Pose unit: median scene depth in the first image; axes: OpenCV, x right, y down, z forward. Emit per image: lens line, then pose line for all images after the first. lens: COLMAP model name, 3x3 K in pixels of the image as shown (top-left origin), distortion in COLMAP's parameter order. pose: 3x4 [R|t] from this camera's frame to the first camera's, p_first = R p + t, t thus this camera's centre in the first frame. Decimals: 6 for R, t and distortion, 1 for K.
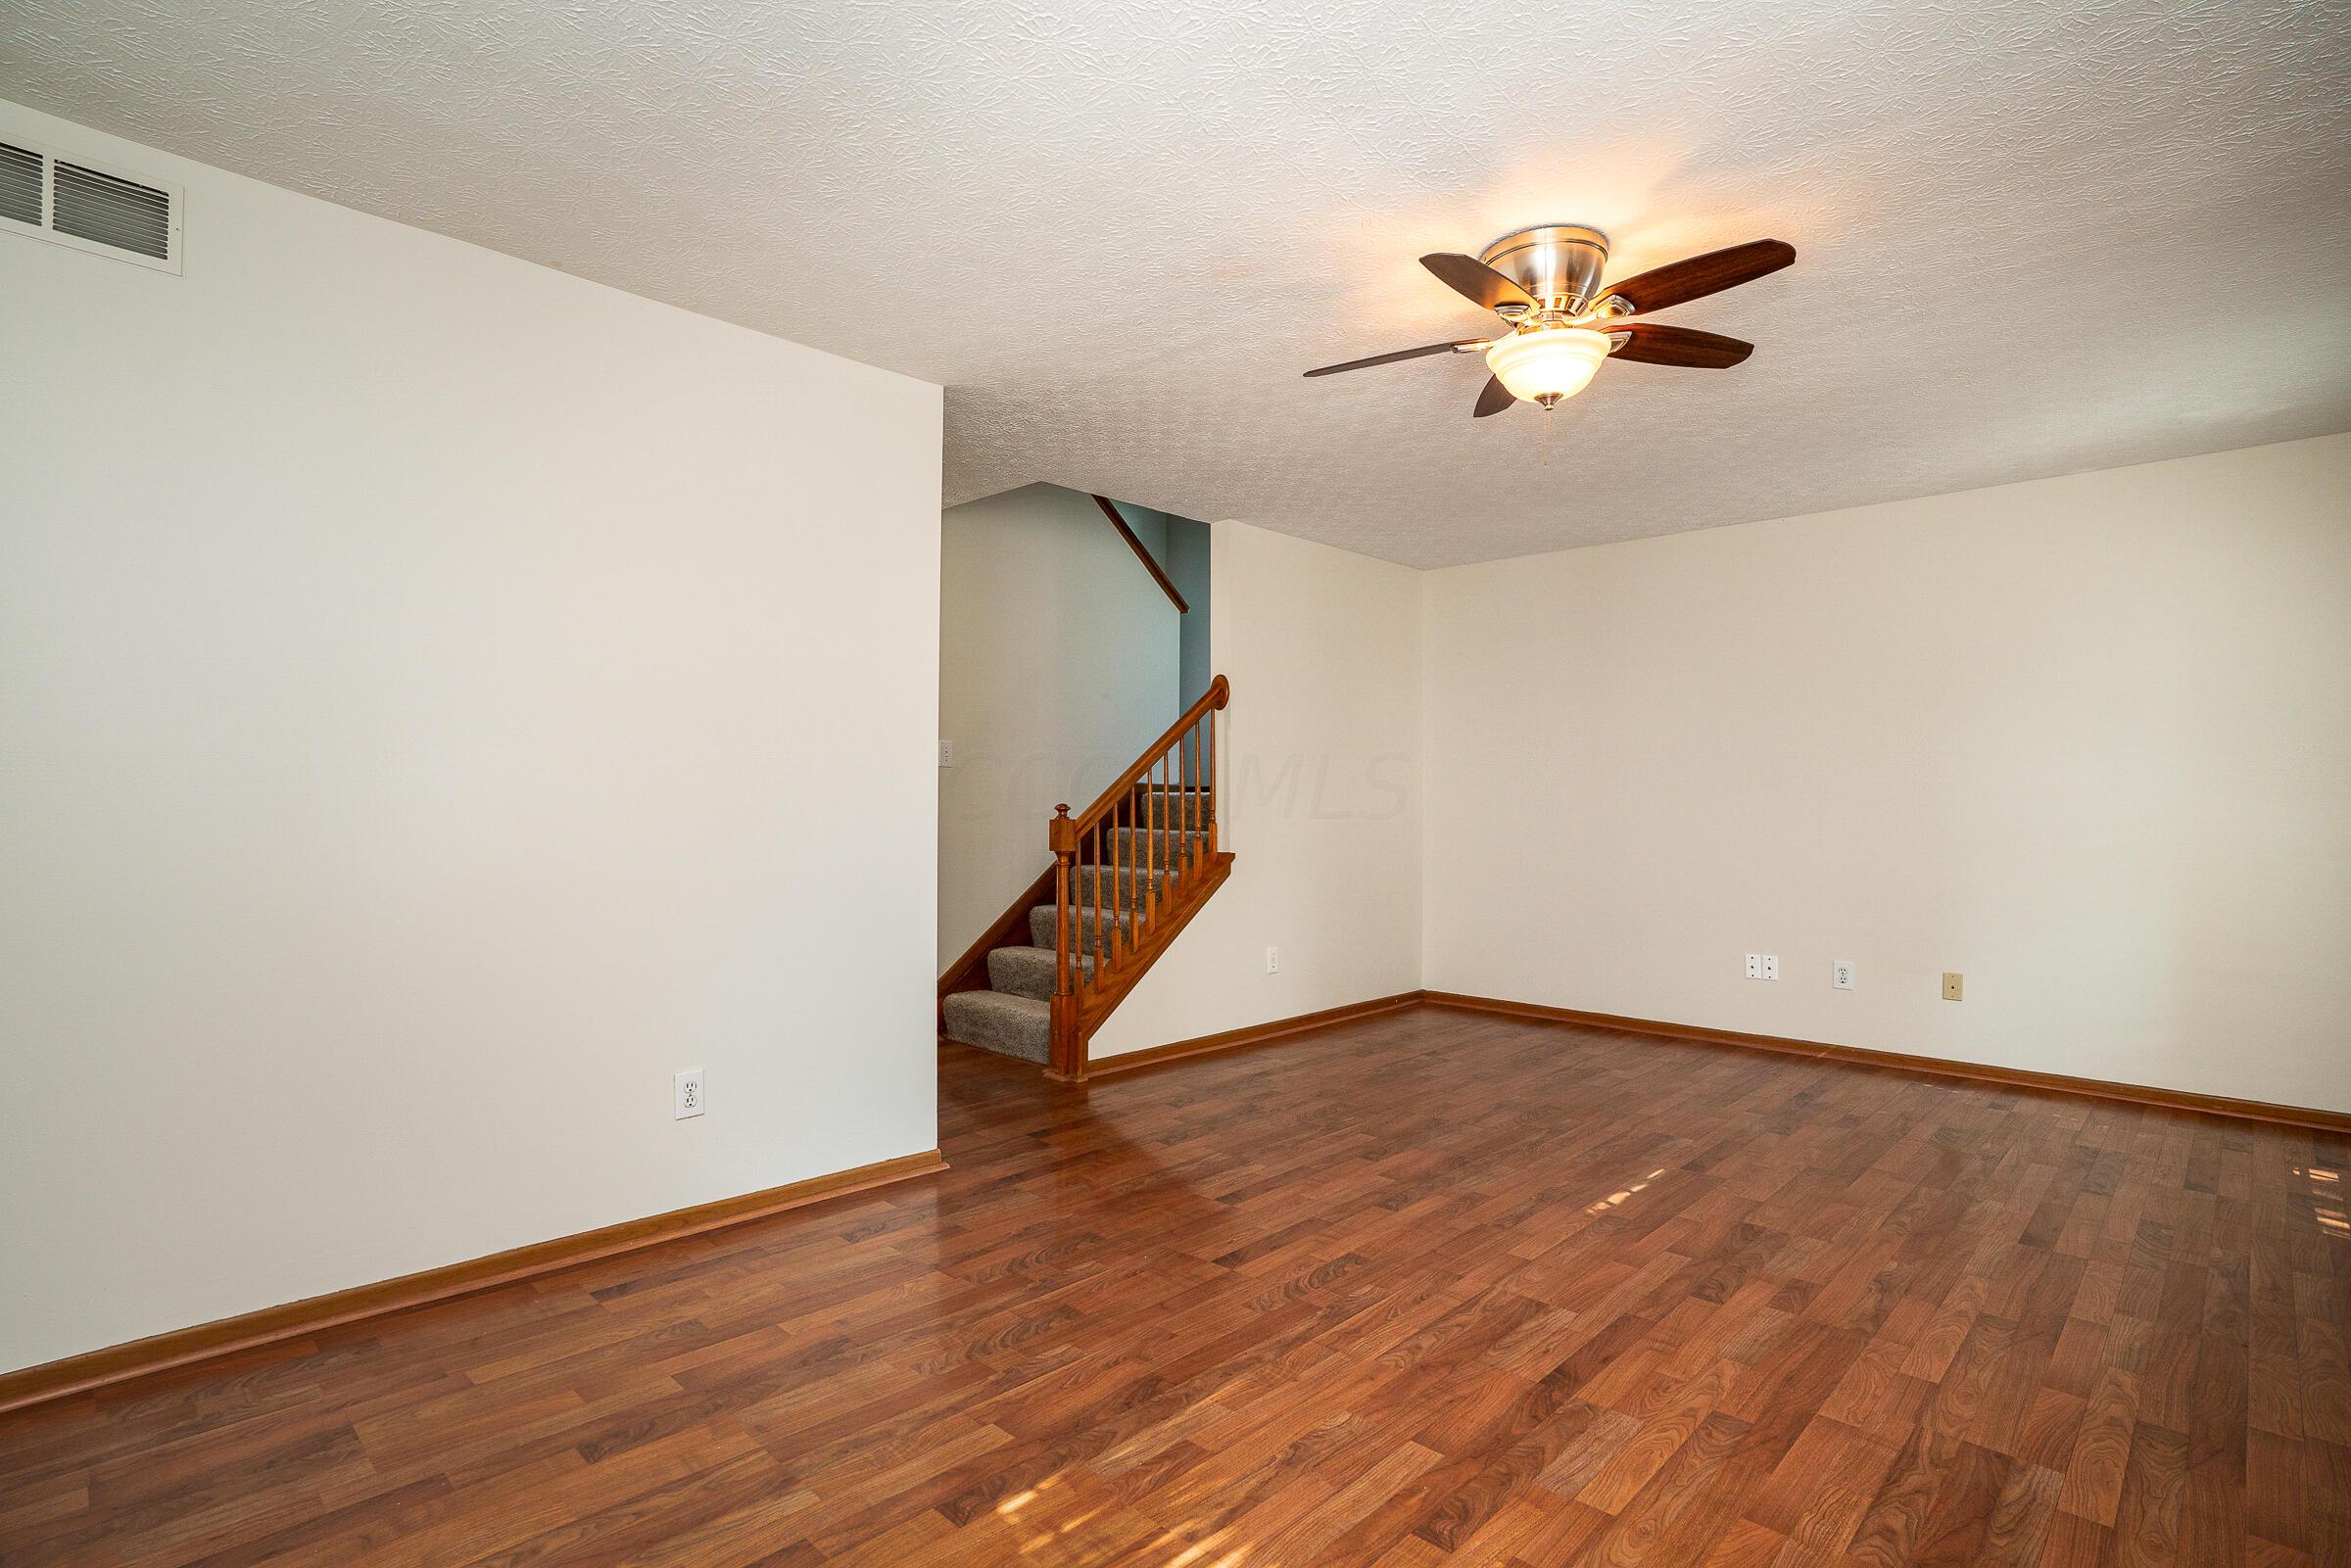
lens RADIAL K [[1135.7, 0, 1175.5], [0, 1135.7, 784.0], [0, 0, 1]] dist [-0.050876, 0.020403]
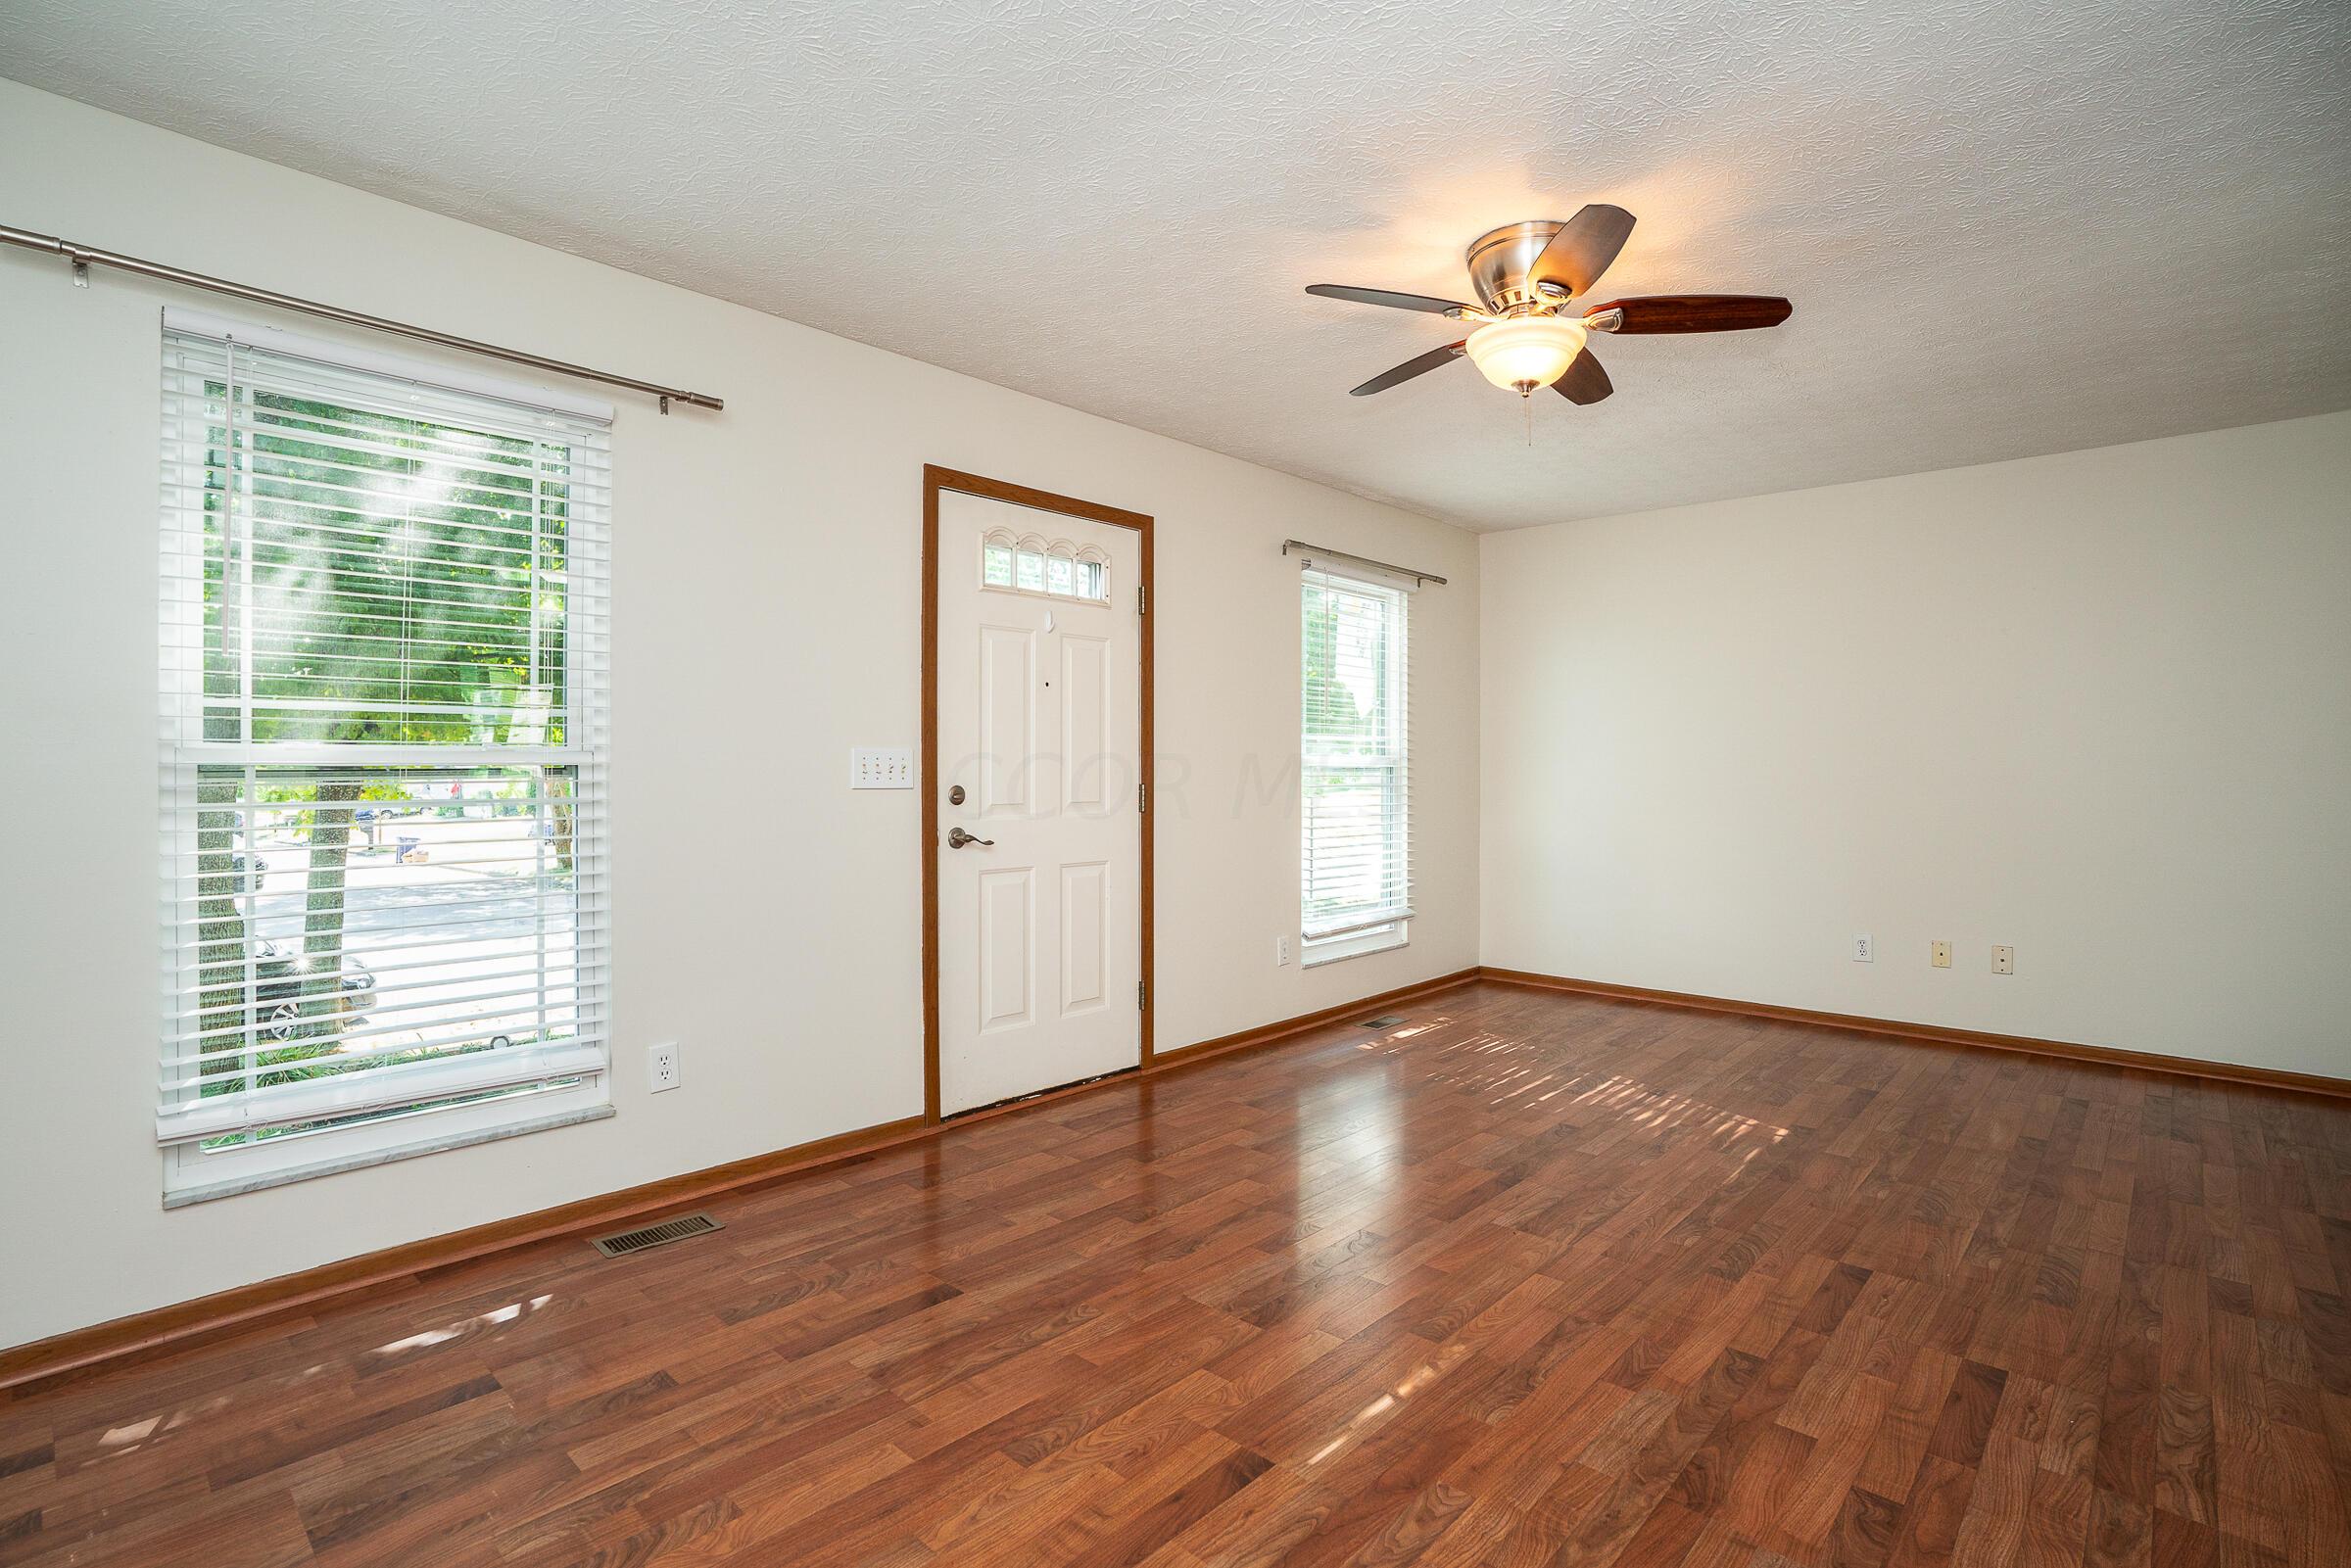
lens RADIAL K [[1135.7, 0, 1175.5], [0, 1135.7, 784.0], [0, 0, 1]] dist [-0.050876, 0.020403]
pose [[-0.999485, -0.008355, -0.030982, 0.606238], [-0.008401, 0.999964, 0.001353, 0.021532], [0.030969, 0.001613, -0.999519, 1.794607]]
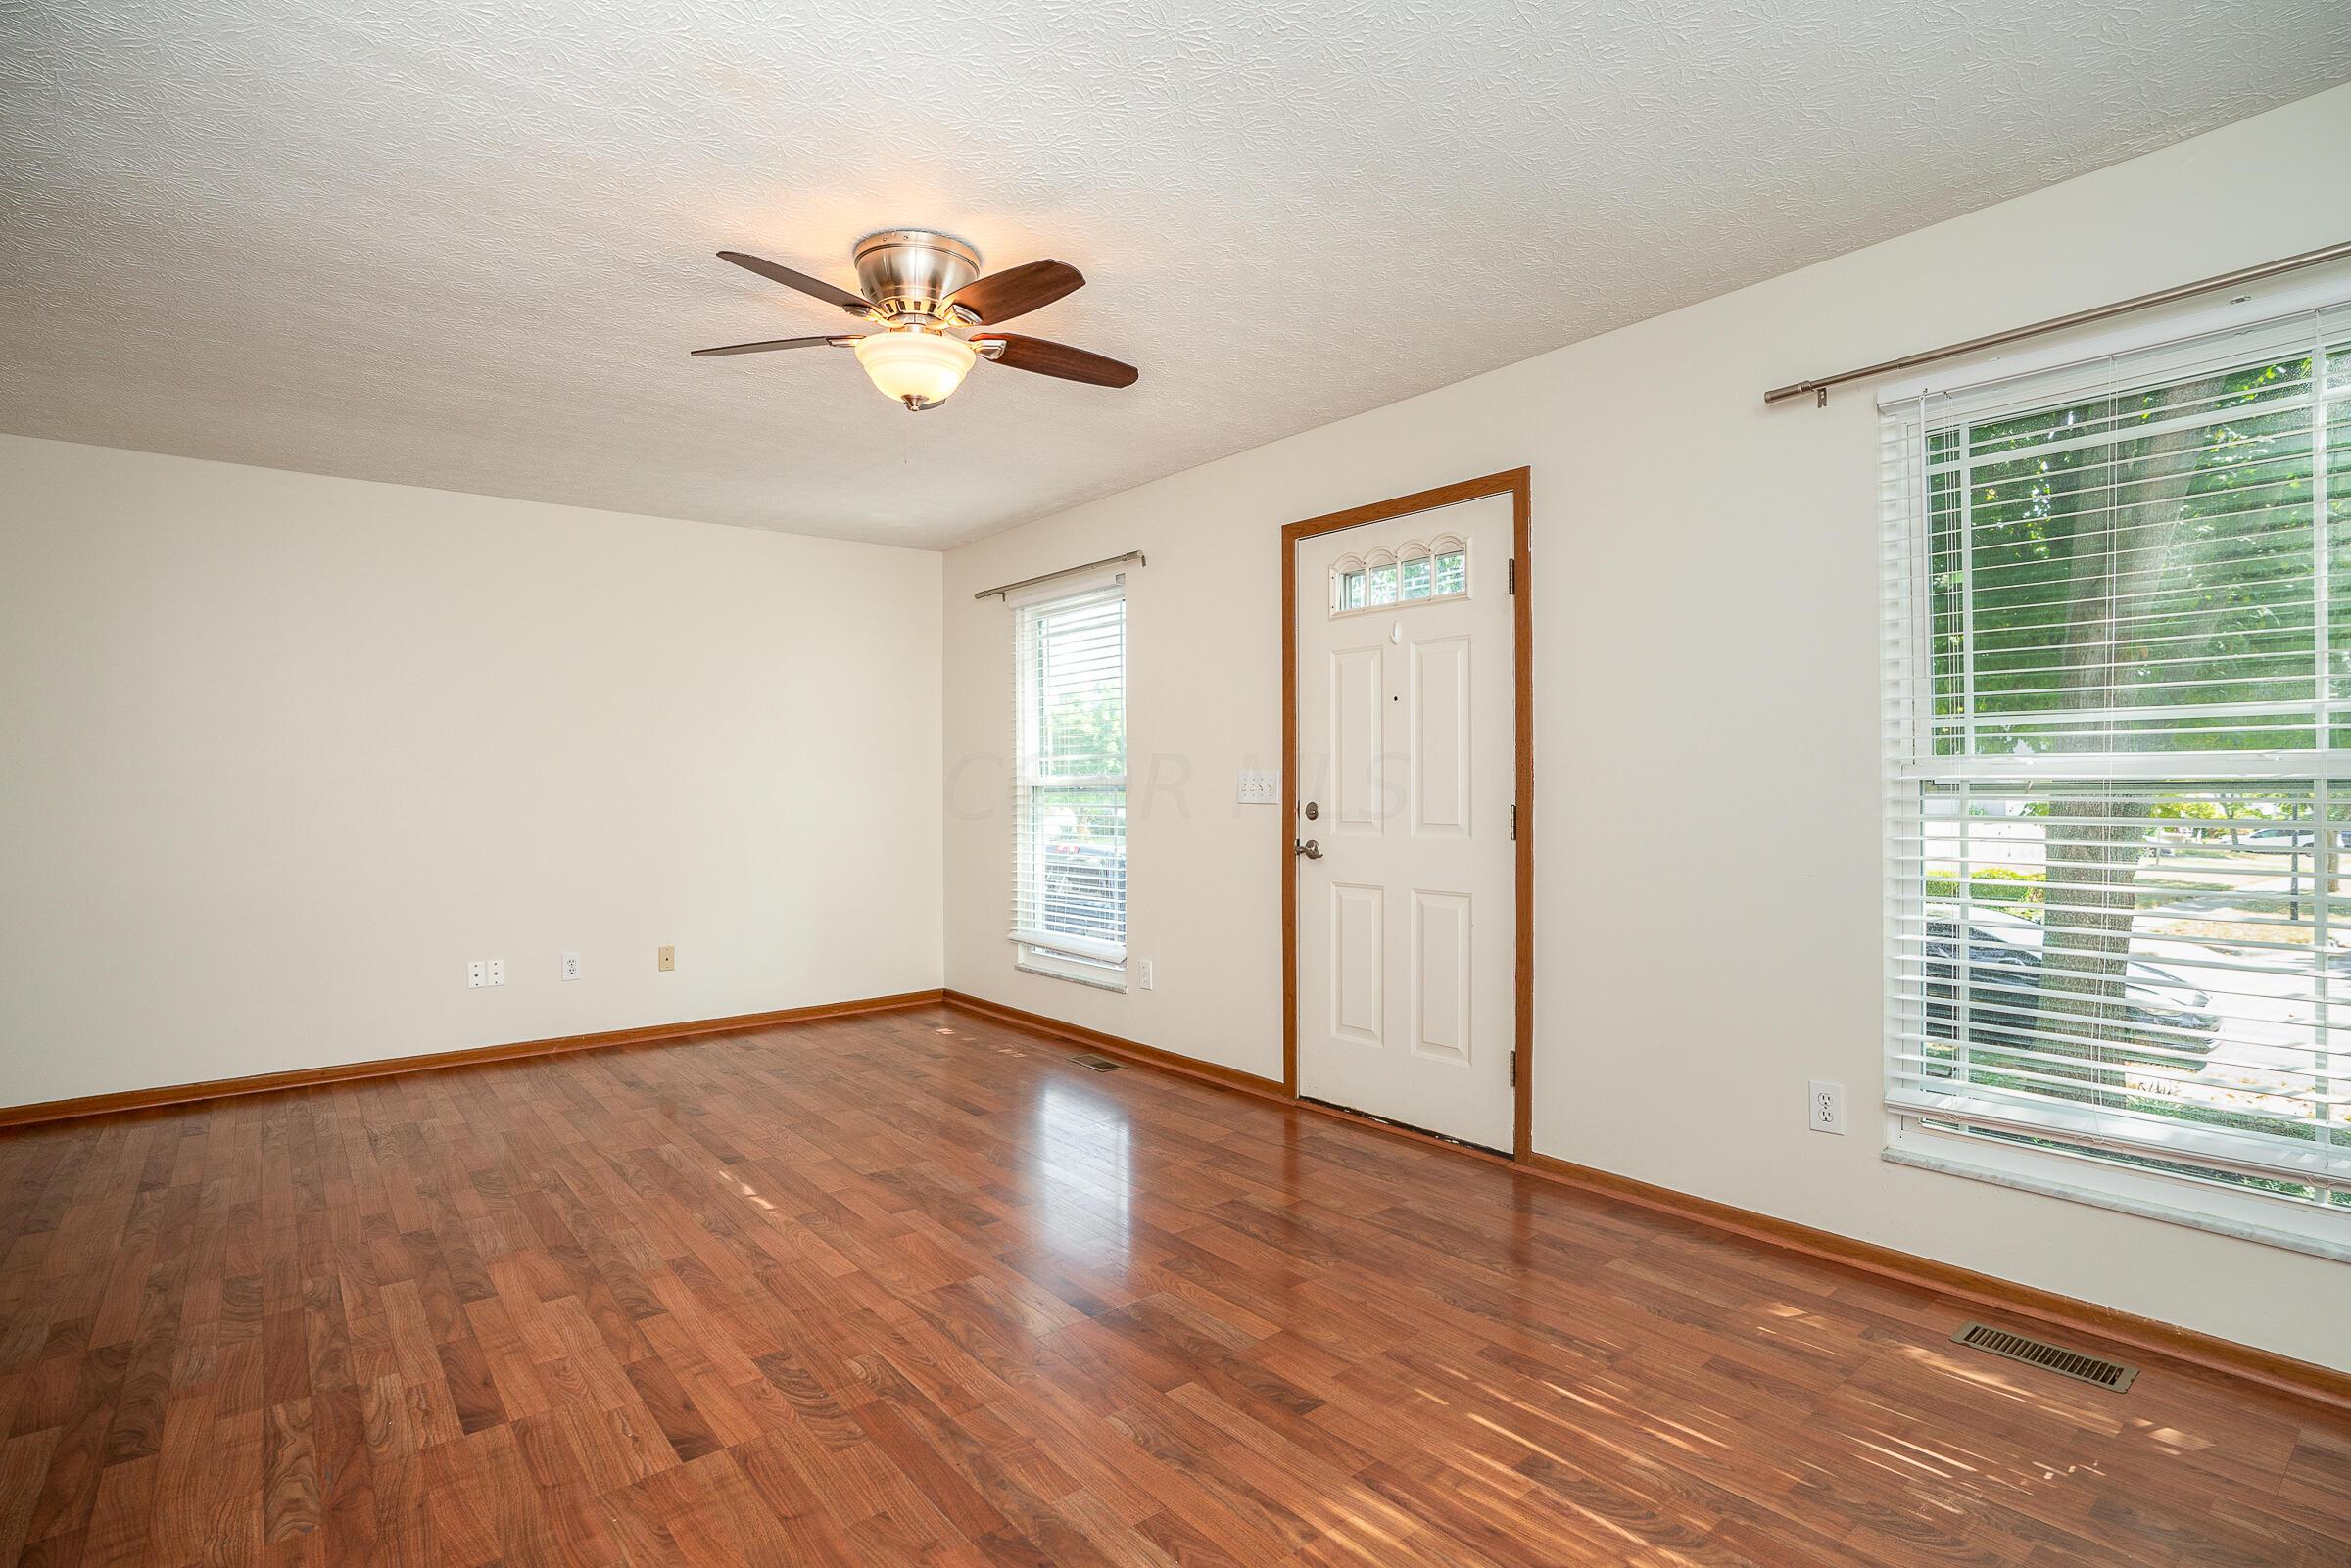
lens RADIAL K [[1149.4, 0, 1137.3], [0, 1149.4, 772.8], [0, 0, 1]] dist [-0.059104, 0.023322]
pose [[0.133341, 0.004990, 0.991058, -0.586754], [-0.003302, 0.999984, -0.004591, -0.001775], [-0.991065, -0.002660, 0.133355, 0.593515]]
